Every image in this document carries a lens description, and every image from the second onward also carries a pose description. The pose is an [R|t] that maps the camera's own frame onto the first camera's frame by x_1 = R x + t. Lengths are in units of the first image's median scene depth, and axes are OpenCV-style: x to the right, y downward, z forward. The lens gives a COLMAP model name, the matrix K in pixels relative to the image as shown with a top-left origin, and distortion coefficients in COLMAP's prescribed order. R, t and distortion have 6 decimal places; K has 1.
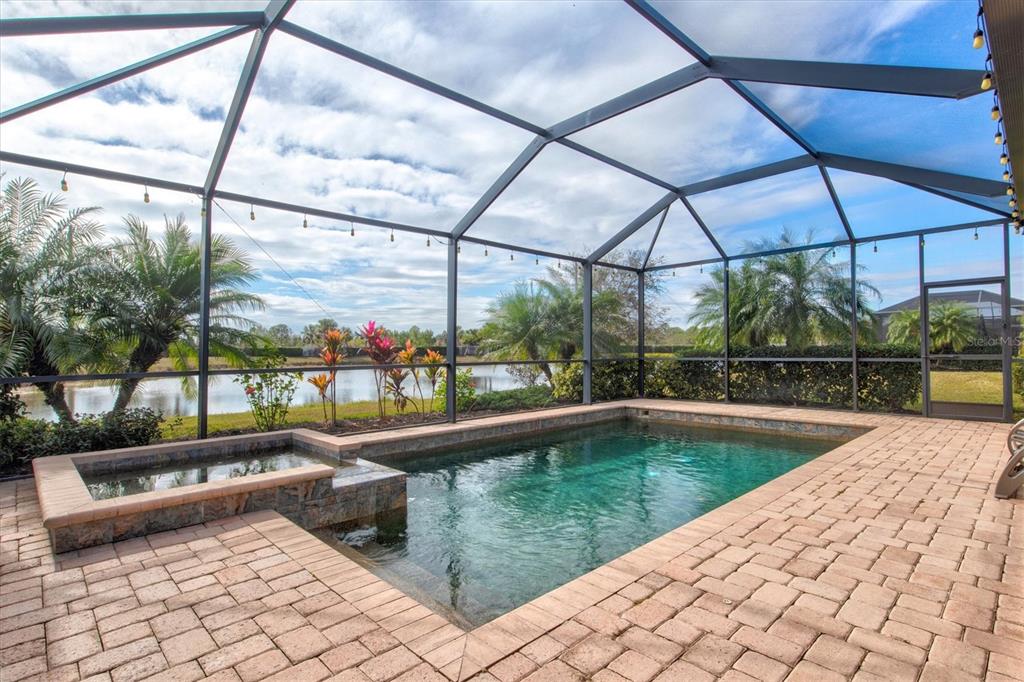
lens RADIAL K [[510.2, 0, 516.8], [0, 510.2, 338.8], [0, 0, 1]] dist [-0.019163, 0.016859]
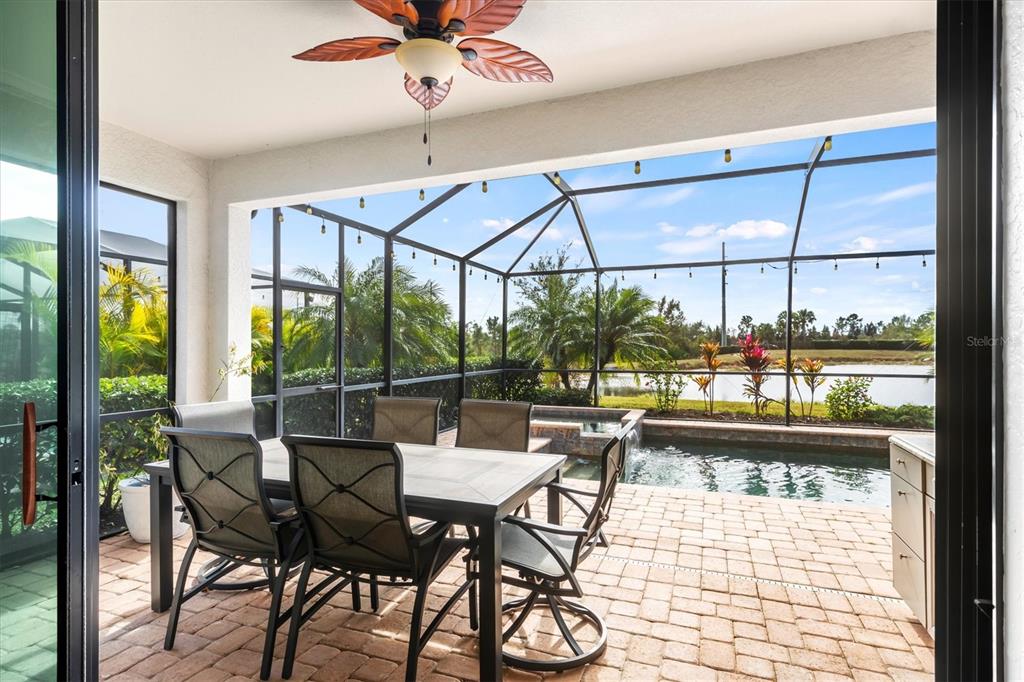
lens RADIAL K [[507.1, 0, 509.1], [0, 507.1, 343.9], [0, 0, 1]] dist [0.001470, 0.001681]
pose [[0.405947, 0.005633, -0.913879, 0.718649], [0.020383, 0.999676, 0.015216, -0.051753], [0.913669, -0.024804, 0.405700, -0.015353]]
